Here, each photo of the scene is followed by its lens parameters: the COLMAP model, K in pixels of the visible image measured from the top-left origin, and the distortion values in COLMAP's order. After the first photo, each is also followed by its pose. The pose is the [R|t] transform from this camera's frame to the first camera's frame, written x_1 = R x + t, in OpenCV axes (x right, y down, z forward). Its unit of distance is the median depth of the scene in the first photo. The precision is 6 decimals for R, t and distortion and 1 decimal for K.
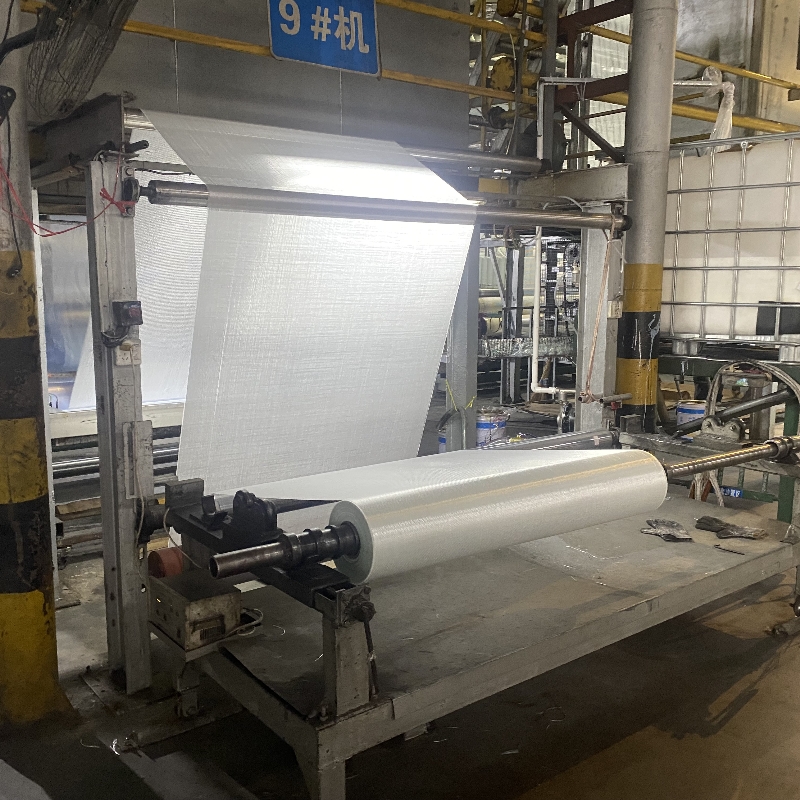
lens RADIAL K [[785.4, 0, 396.6], [0, 785.4, 397.6], [0, 0, 1]] dist [0.000114, 0.000000]
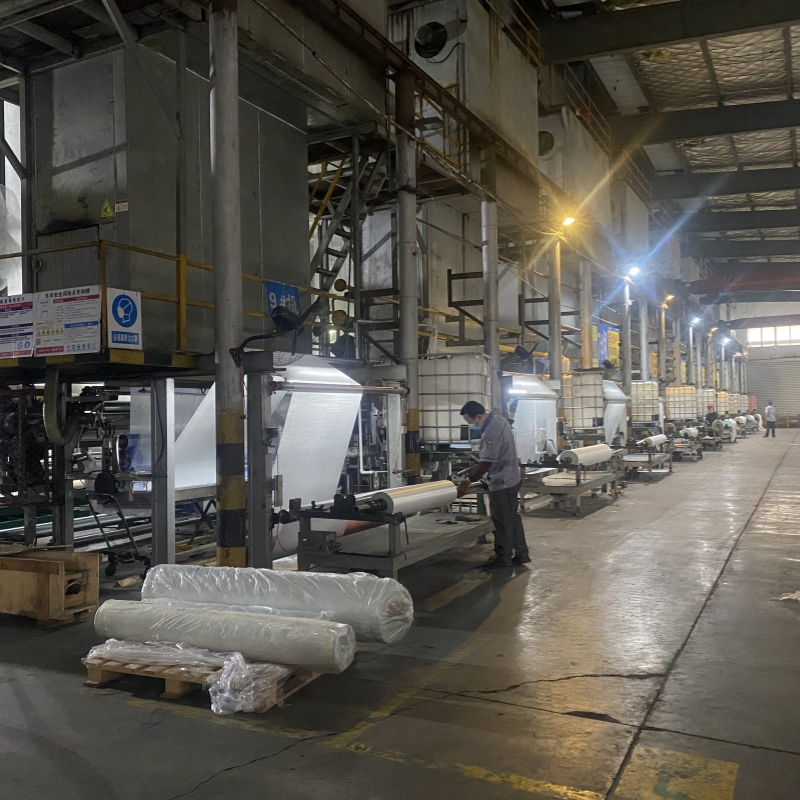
lens RADIAL K [[785.4, 0, 402.2], [0, 785.4, 400.2], [0, 0, 1]] dist [0.000114, 0.000000]
pose [[0.887788, -0.007557, 0.460191, -0.696601], [0.082472, 0.986294, -0.142906, 0.110339], [-0.452804, 0.164823, 0.876243, -0.871010]]
